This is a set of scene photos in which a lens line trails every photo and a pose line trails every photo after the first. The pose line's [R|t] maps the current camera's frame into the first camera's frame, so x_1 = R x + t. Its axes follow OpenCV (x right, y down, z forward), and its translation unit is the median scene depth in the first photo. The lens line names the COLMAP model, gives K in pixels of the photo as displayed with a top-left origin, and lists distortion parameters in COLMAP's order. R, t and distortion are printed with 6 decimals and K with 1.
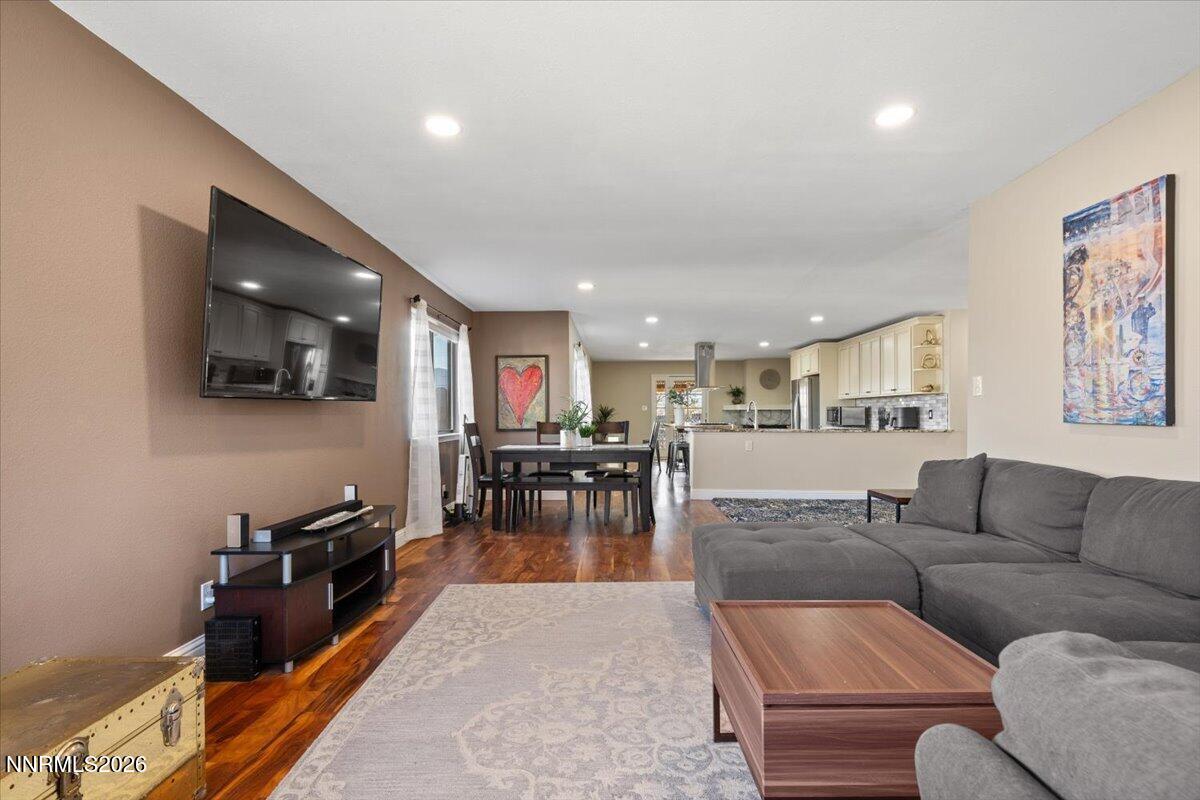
lens RADIAL K [[551.2, 0, 596.9], [0, 551.2, 410.6], [0, 0, 1]] dist [0.000955, -0.000435]
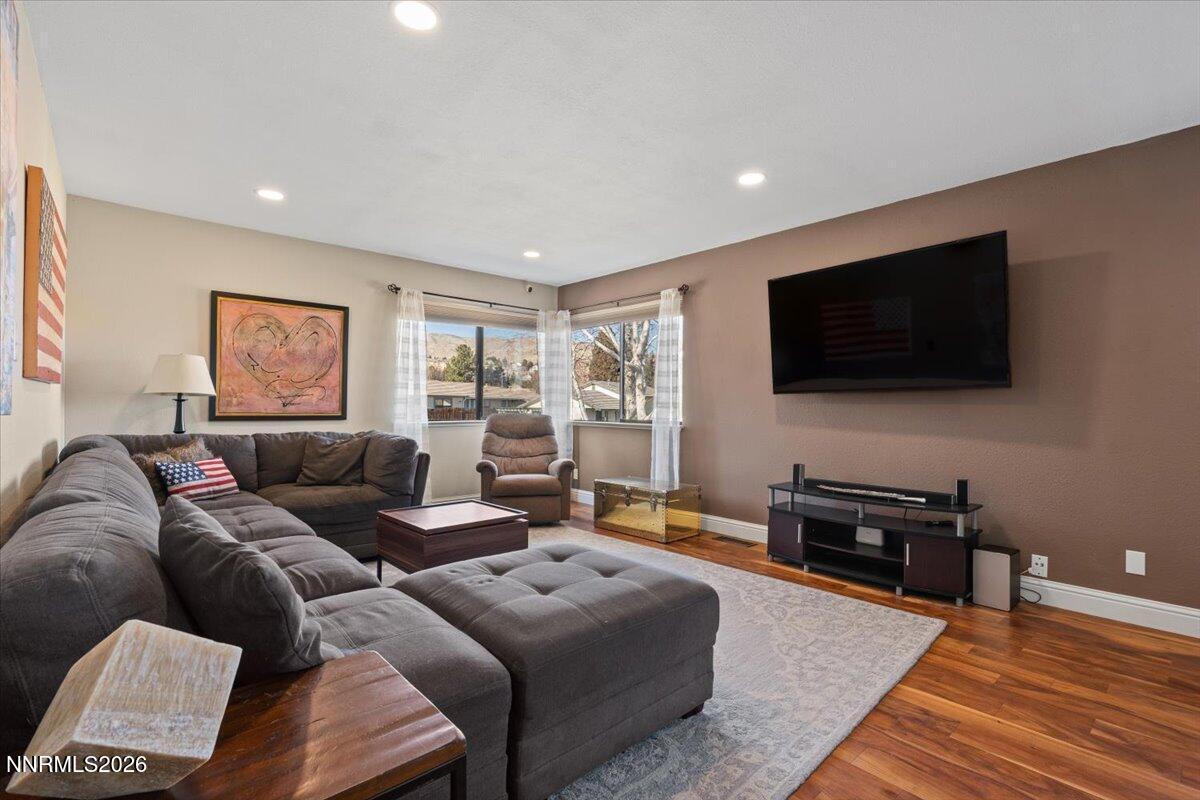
lens RADIAL K [[551.2, 0, 601.3], [0, 551.2, 403.1], [0, 0, 1]] dist [0.000955, -0.000435]
pose [[-0.723925, -0.004397, -0.689865, 0.312746], [0.000174, 0.999978, -0.006557, 0.005927], [0.689879, -0.004867, -0.723908, 0.617364]]
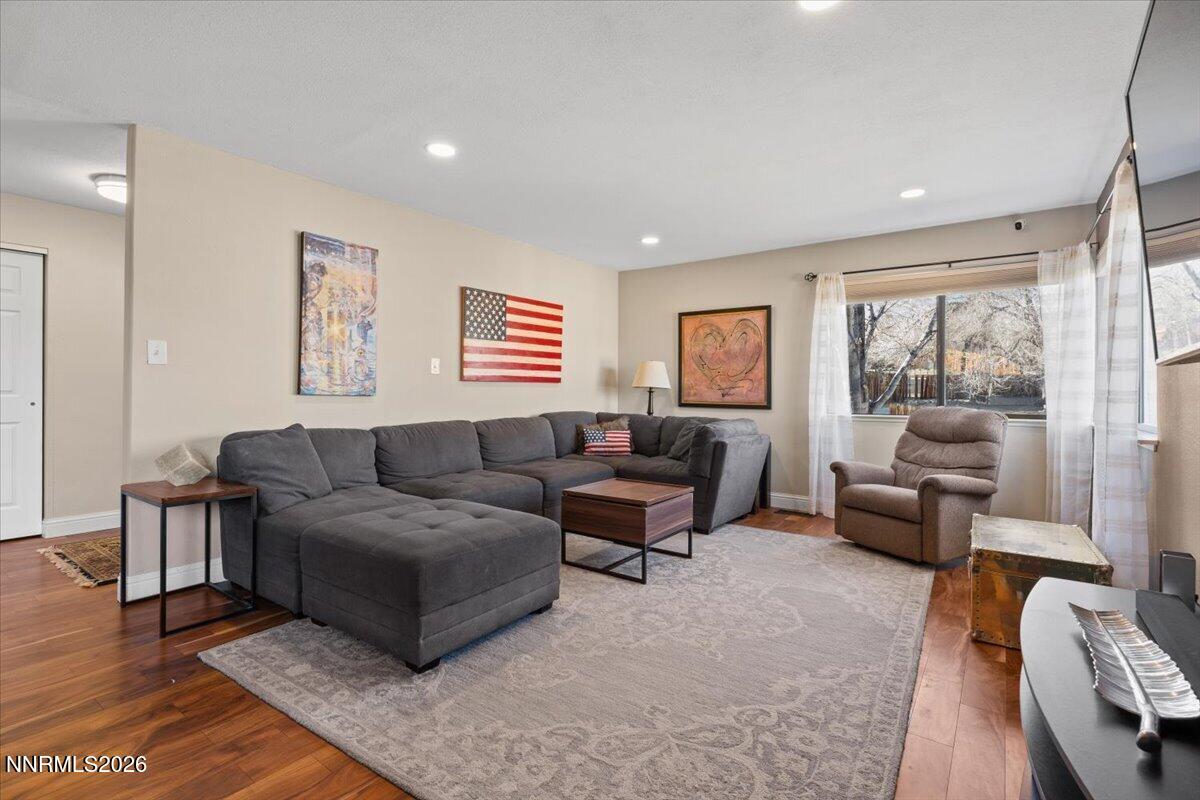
lens RADIAL K [[551.2, 0, 598.0], [0, 551.2, 387.6], [0, 0, 1]] dist [0.000955, -0.000435]
pose [[-0.823084, 0.000922, 0.567919, -0.162256], [-0.010508, 0.999803, -0.016852, 0.007656], [-0.567823, -0.019839, -0.822912, 0.644325]]
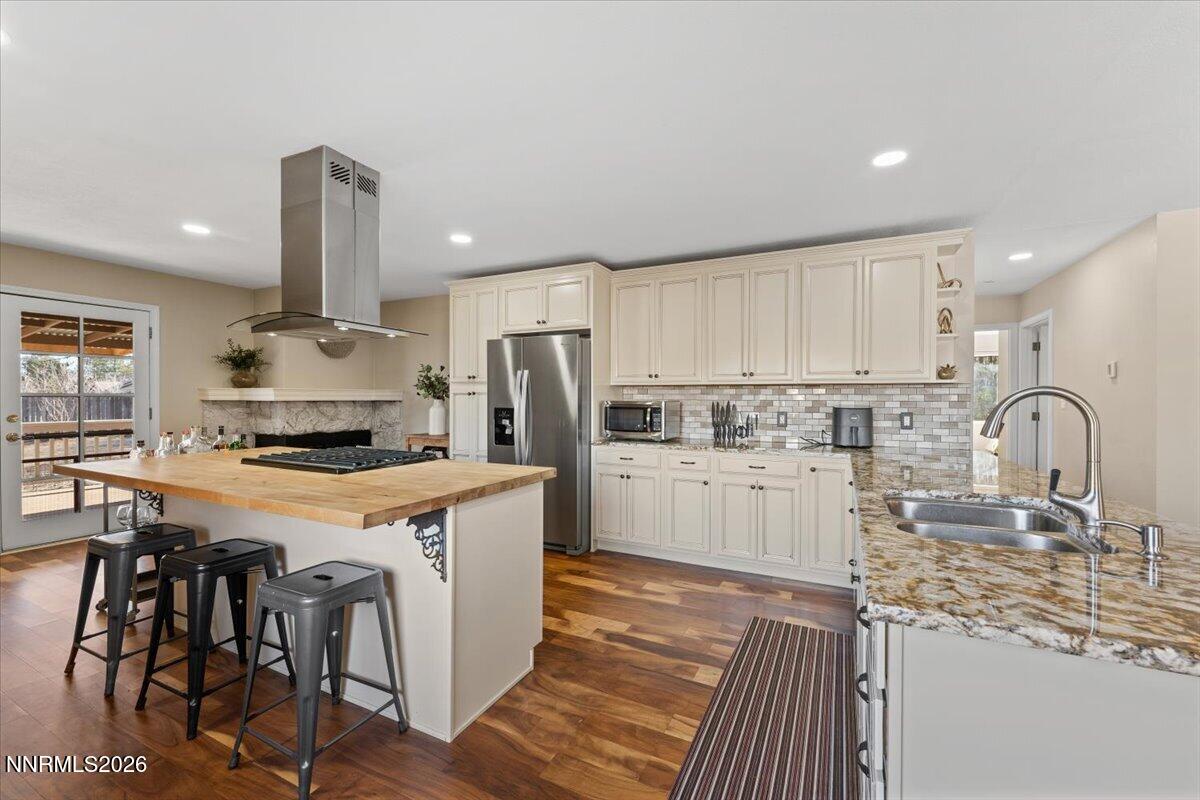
lens RADIAL K [[486.8, 0, 601.4], [0, 486.8, 403.3], [0, 0, 1]] dist [0.000108, 0.000395]
pose [[0.415535, -0.002486, 0.909574, 0.045620], [-0.012309, 0.999889, 0.008357, -0.011209], [-0.909494, -0.014669, 0.415458, 1.129021]]
